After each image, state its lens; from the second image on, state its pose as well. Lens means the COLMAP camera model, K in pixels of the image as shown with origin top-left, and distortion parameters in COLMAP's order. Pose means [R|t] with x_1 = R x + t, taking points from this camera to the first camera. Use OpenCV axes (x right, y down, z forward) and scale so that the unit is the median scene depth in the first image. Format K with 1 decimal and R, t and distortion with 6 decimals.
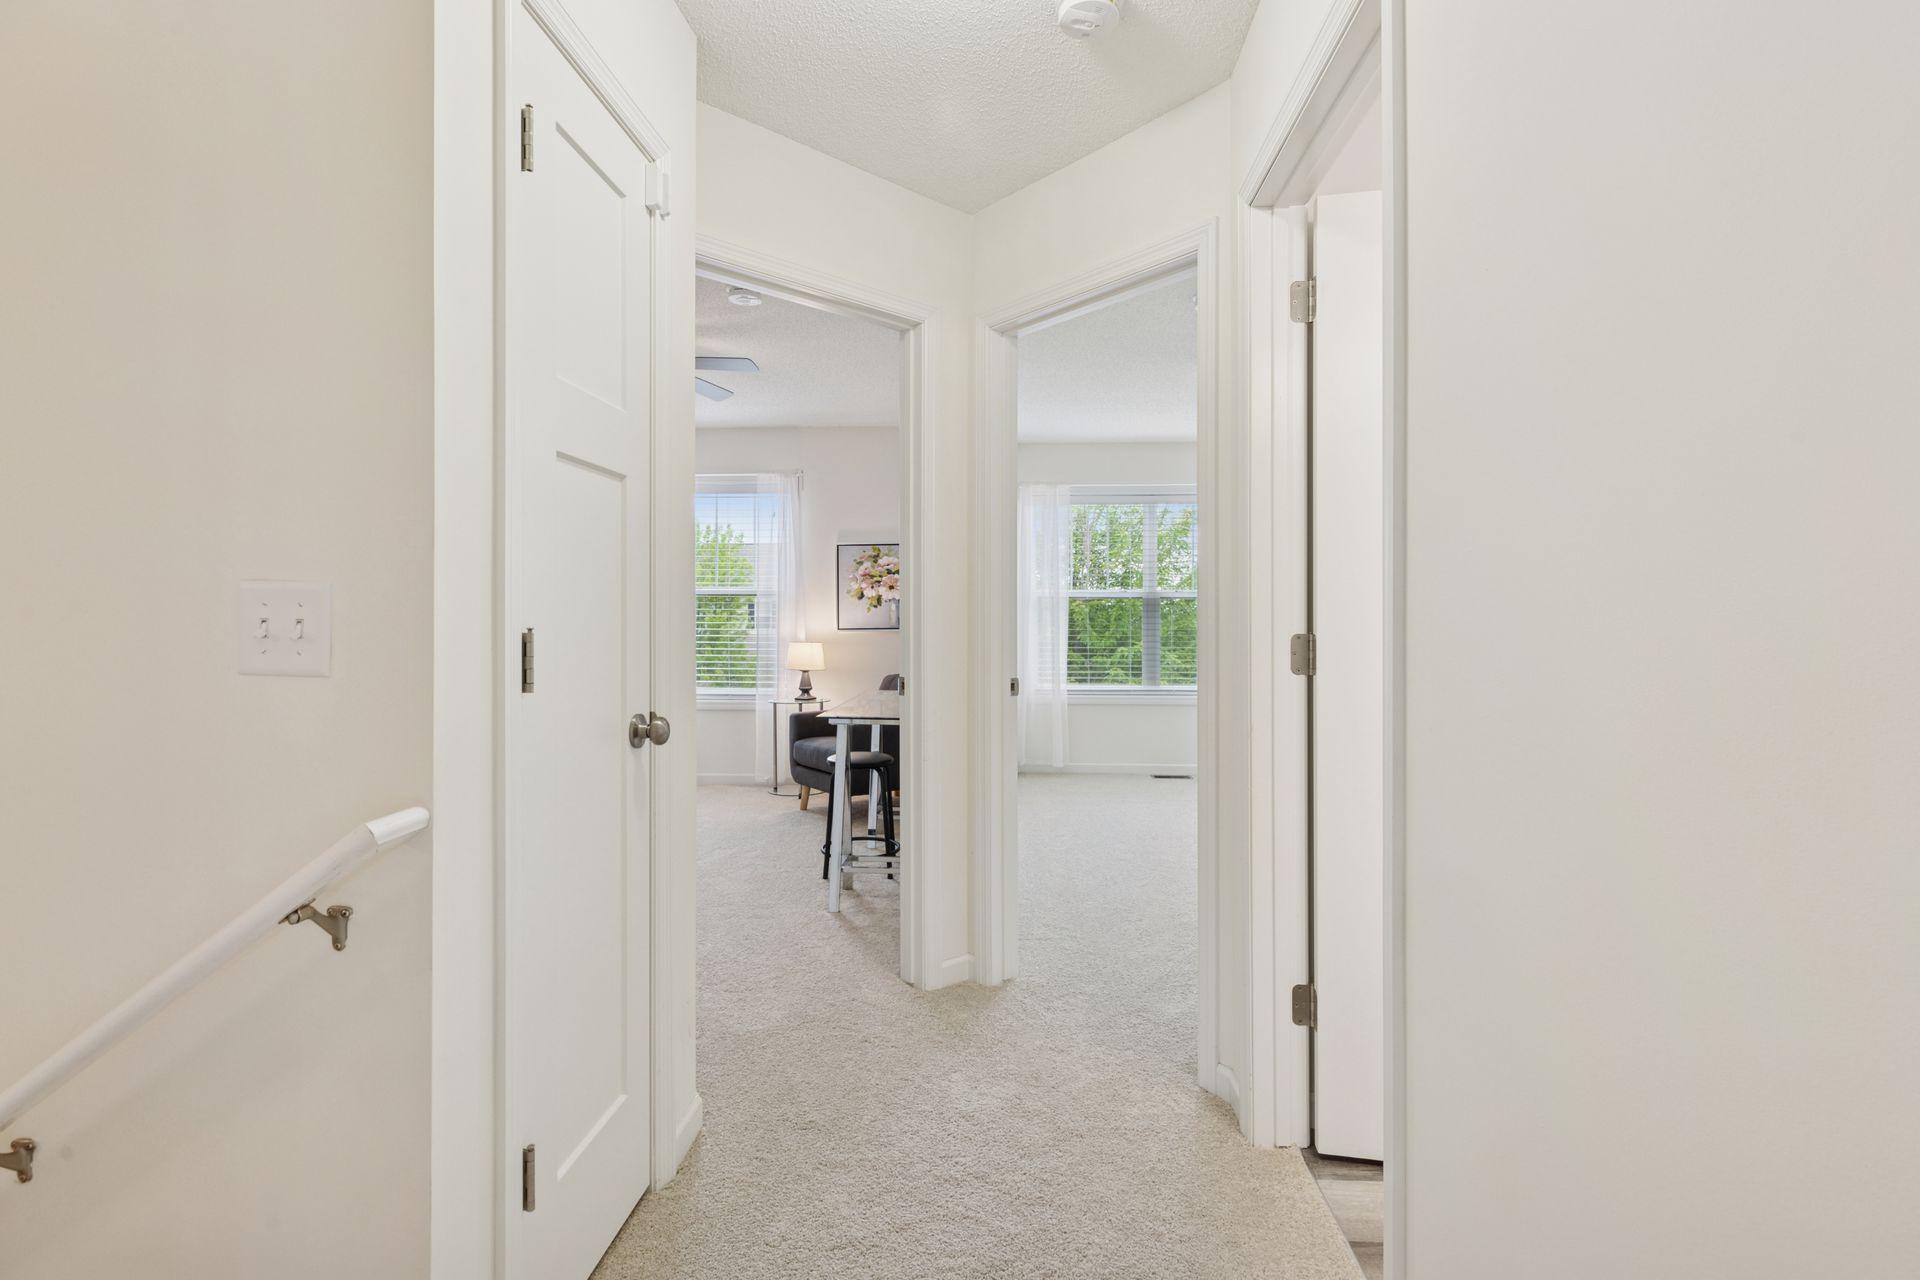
lens RADIAL K [[925.8, 0, 972.5], [0, 925.8, 636.2], [0, 0, 1]] dist [0.005617, 0.000402]
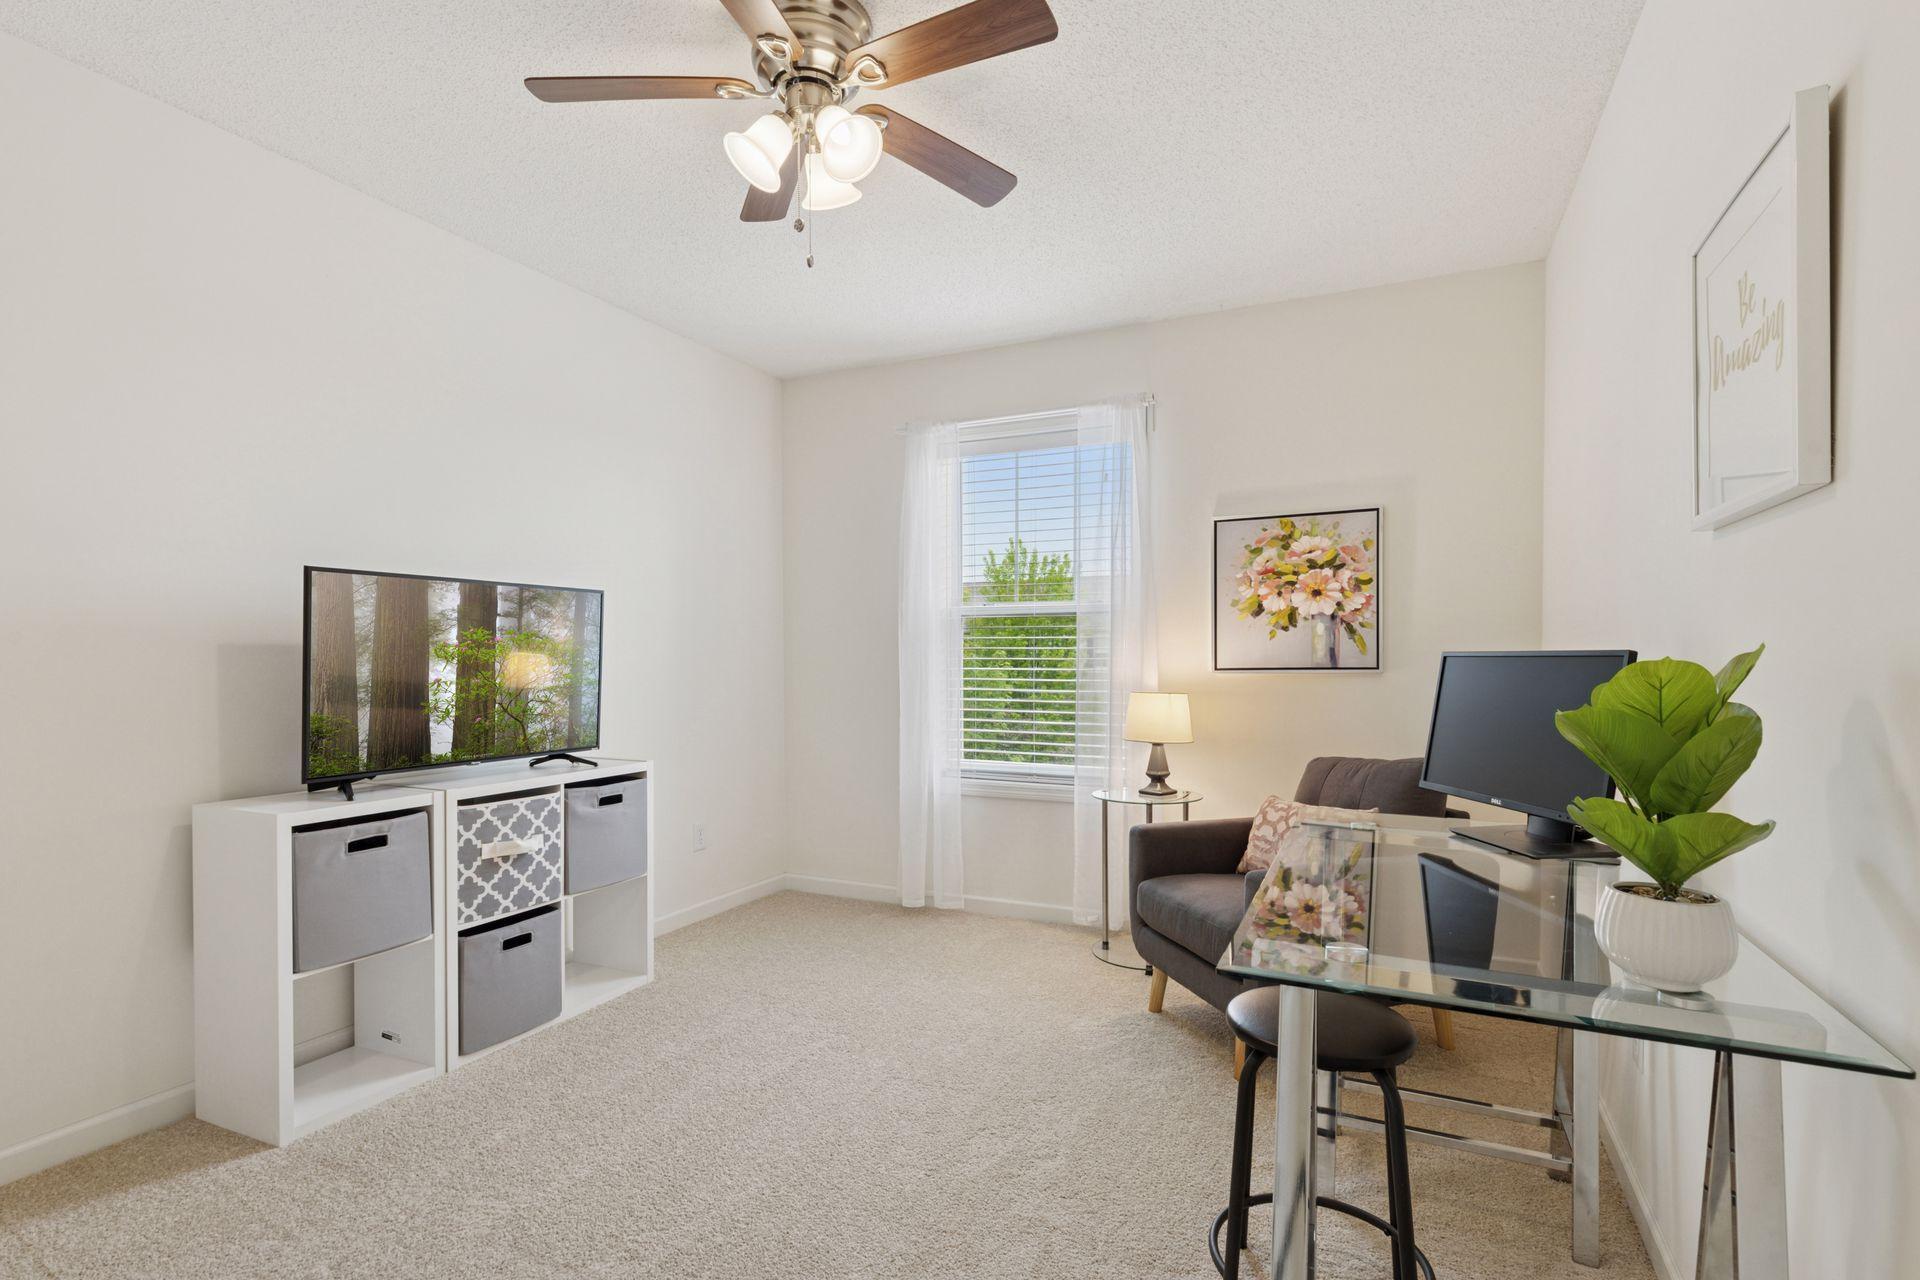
lens RADIAL K [[925.8, 0, 966.9], [0, 925.8, 656.7], [0, 0, 1]] dist [0.005617, 0.000402]
pose [[0.932557, 0.000822, -0.361021, -0.082715], [-0.007155, 0.999843, -0.016205, -0.004907], [0.360951, 0.017695, 0.932417, 0.417682]]
